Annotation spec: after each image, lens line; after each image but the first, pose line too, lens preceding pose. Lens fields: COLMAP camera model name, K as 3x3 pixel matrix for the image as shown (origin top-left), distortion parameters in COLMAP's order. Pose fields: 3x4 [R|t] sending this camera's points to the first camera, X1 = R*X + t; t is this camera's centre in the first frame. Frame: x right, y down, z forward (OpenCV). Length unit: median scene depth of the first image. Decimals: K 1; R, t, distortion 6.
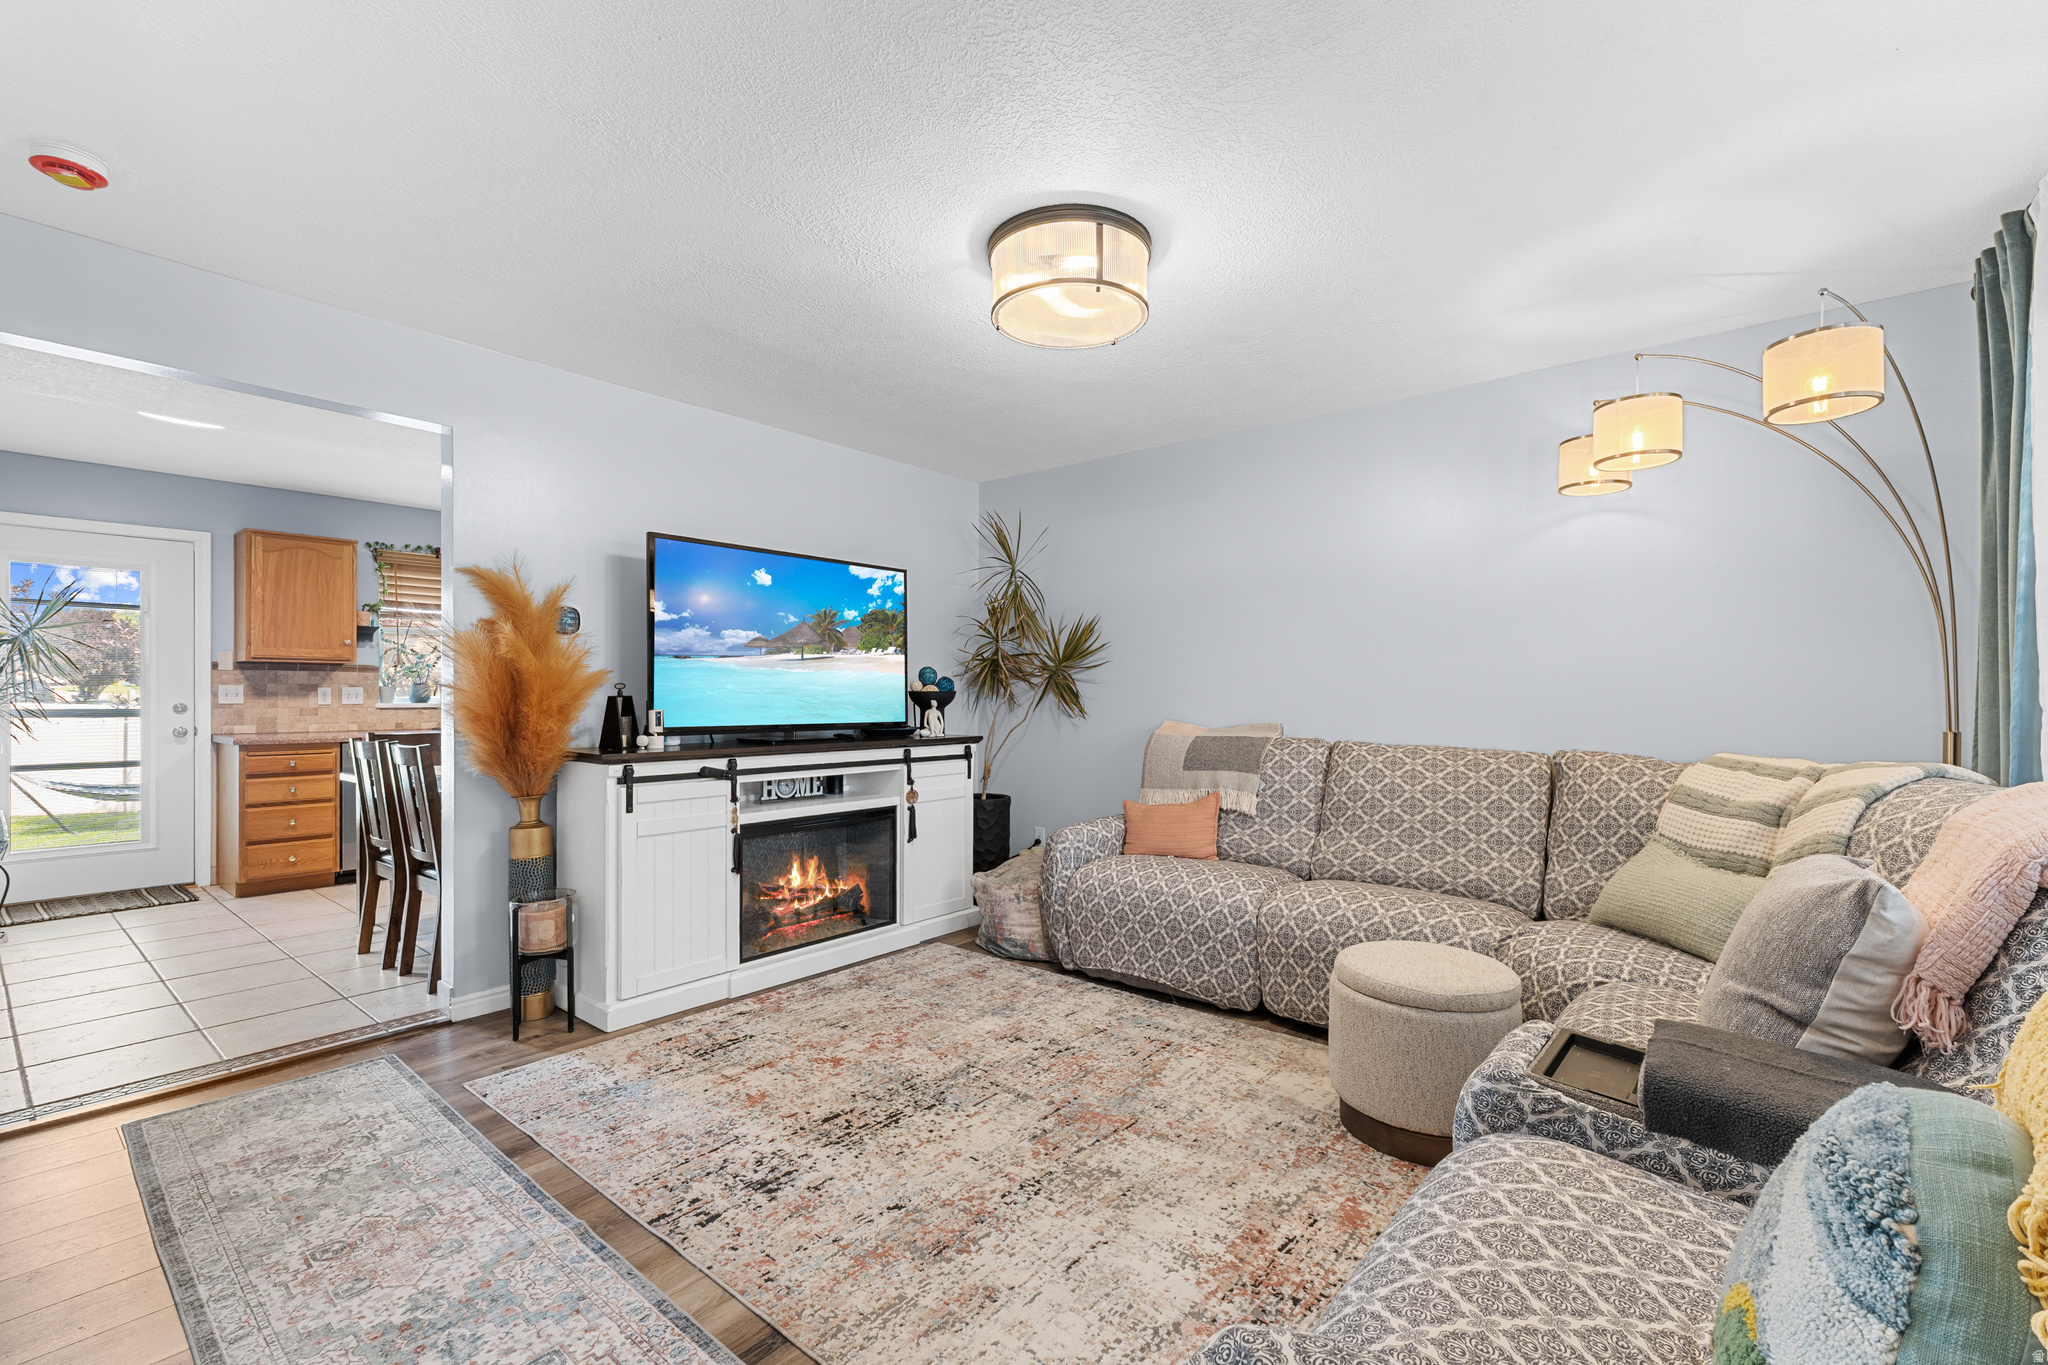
lens RADIAL K [[880.9, 0, 1025.8], [0, 880.9, 697.5], [0, 0, 1]] dist [0.005062, -0.000576]
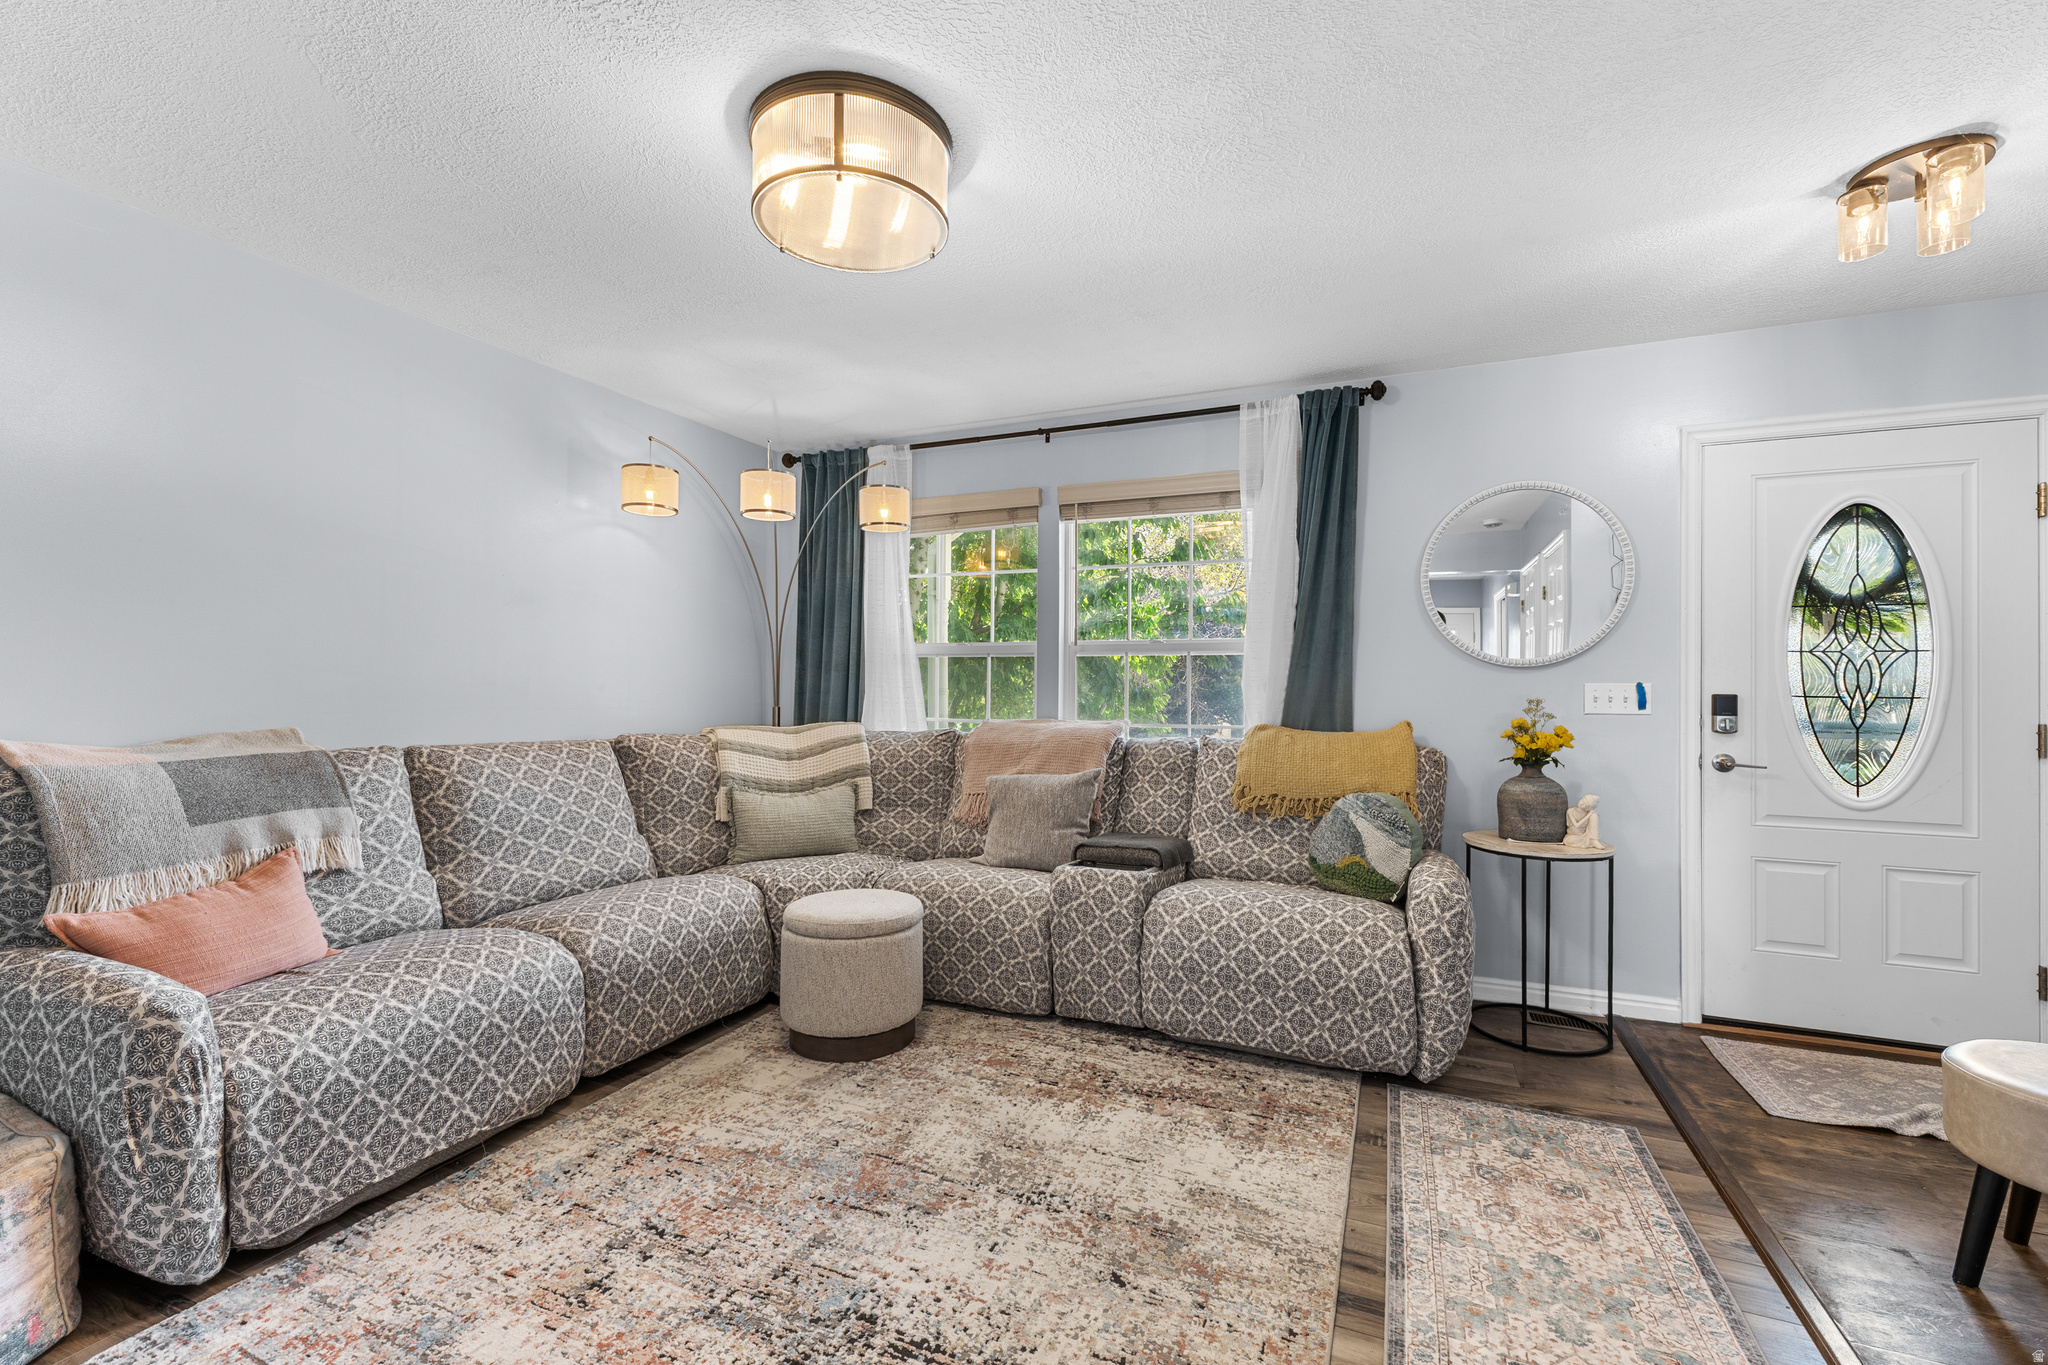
lens RADIAL K [[880.9, 0, 1009.1], [0, 880.9, 681.6], [0, 0, 1]] dist [0.005062, -0.000576]
pose [[-0.269647, 0.002311, 0.962956, -0.367606], [0.003134, 0.999994, -0.001522, -0.002255], [-0.962954, 0.002608, -0.269653, 0.515780]]
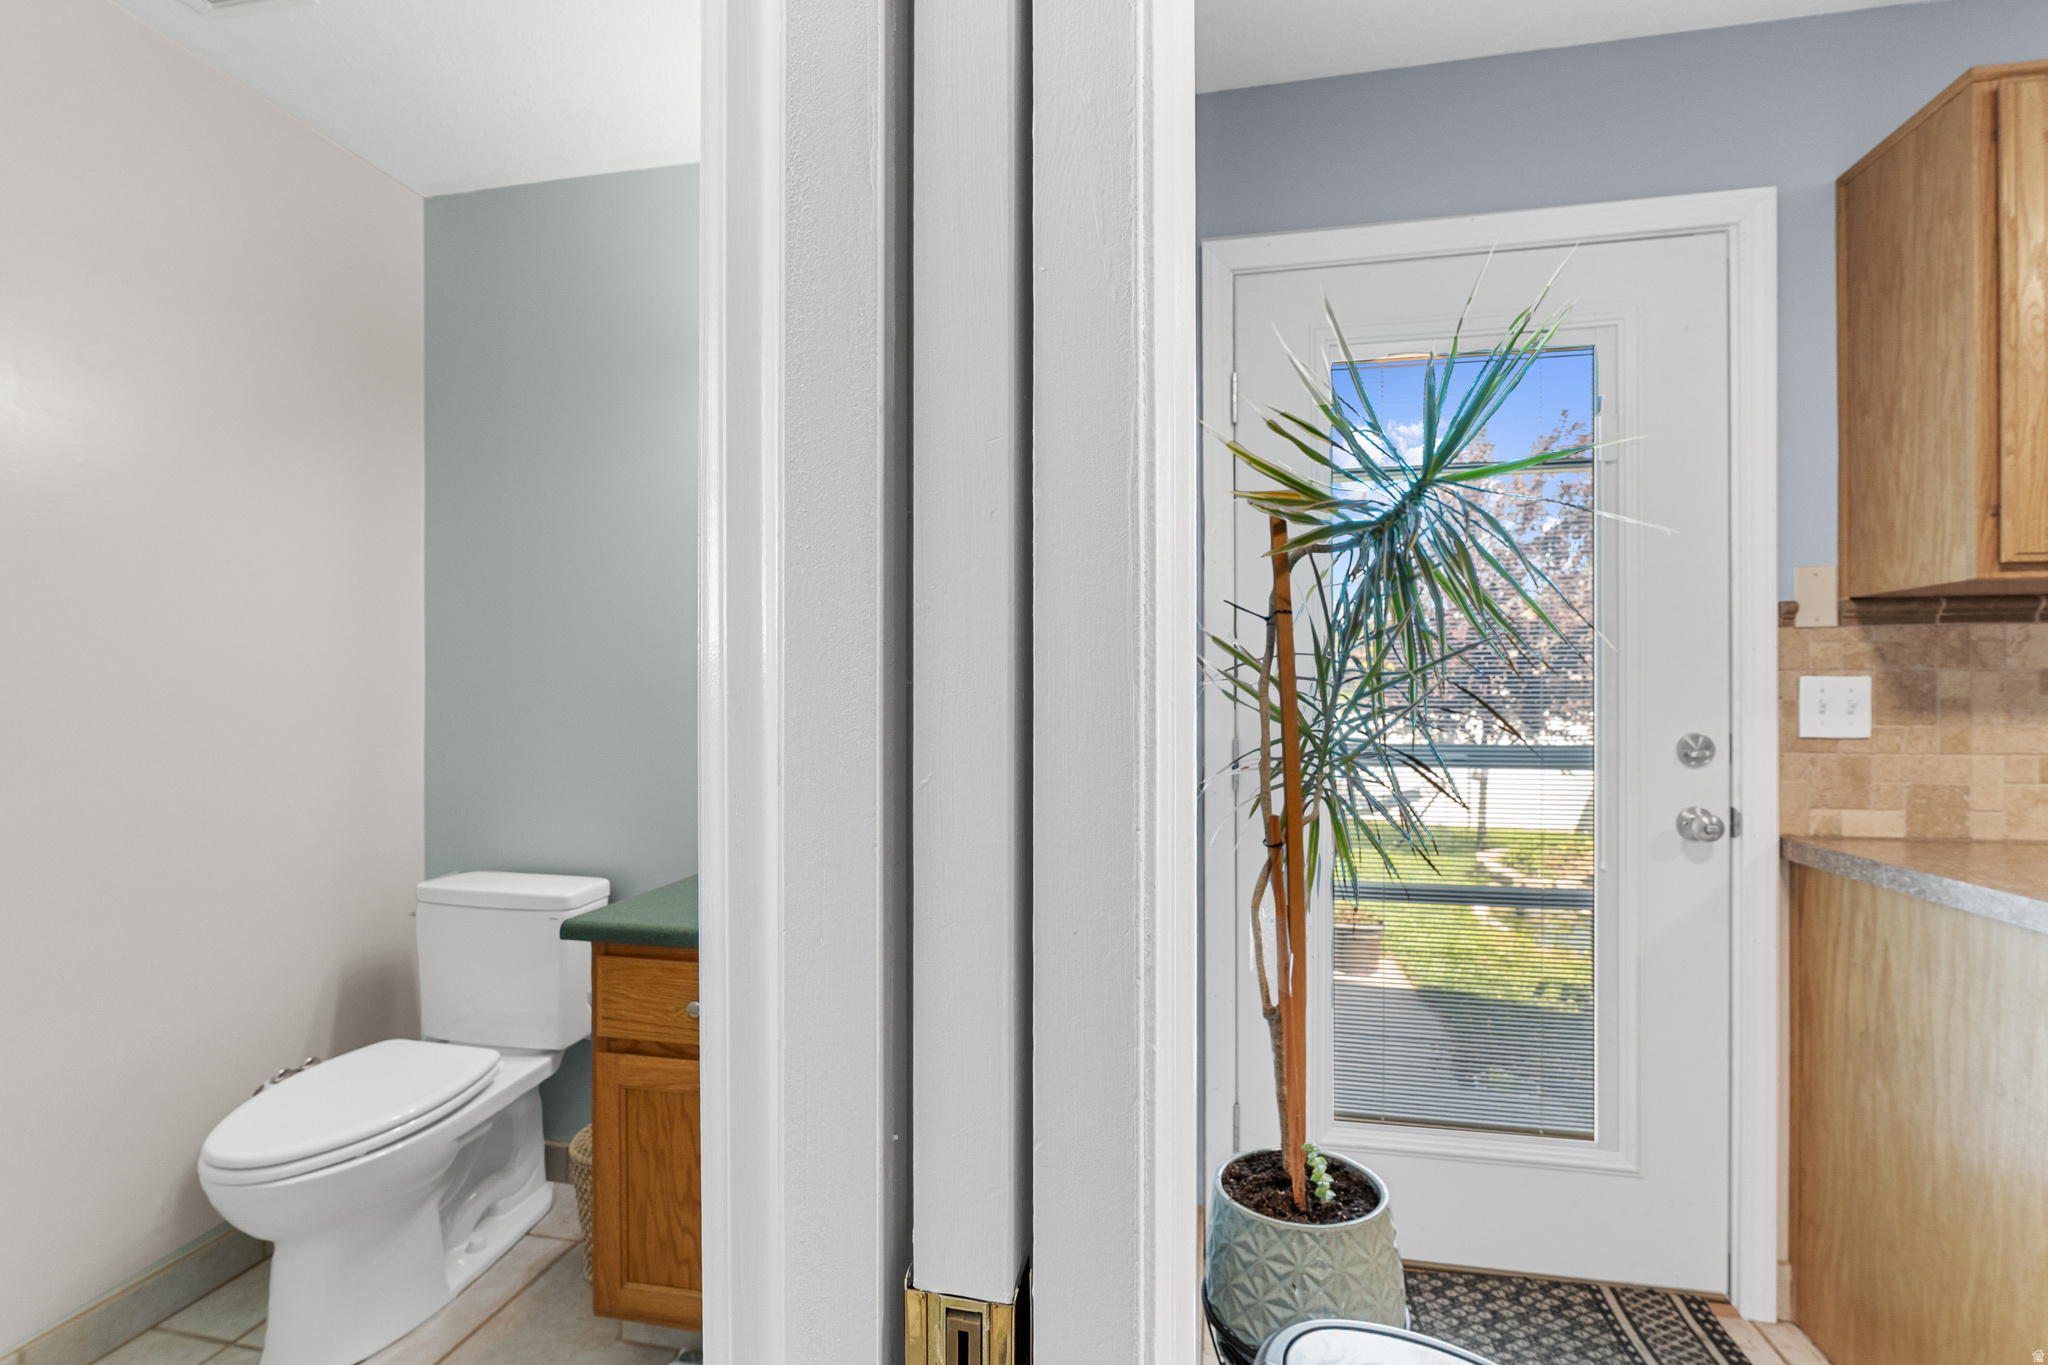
lens RADIAL K [[880.9, 0, 1030.0], [0, 880.9, 681.3], [0, 0, 1]] dist [0.005062, -0.000576]
pose [[0.465744, -0.011208, -0.884849, -0.784526], [-0.002499, 0.999899, -0.013980, -0.007510], [0.884916, 0.008723, 0.465669, 0.636656]]
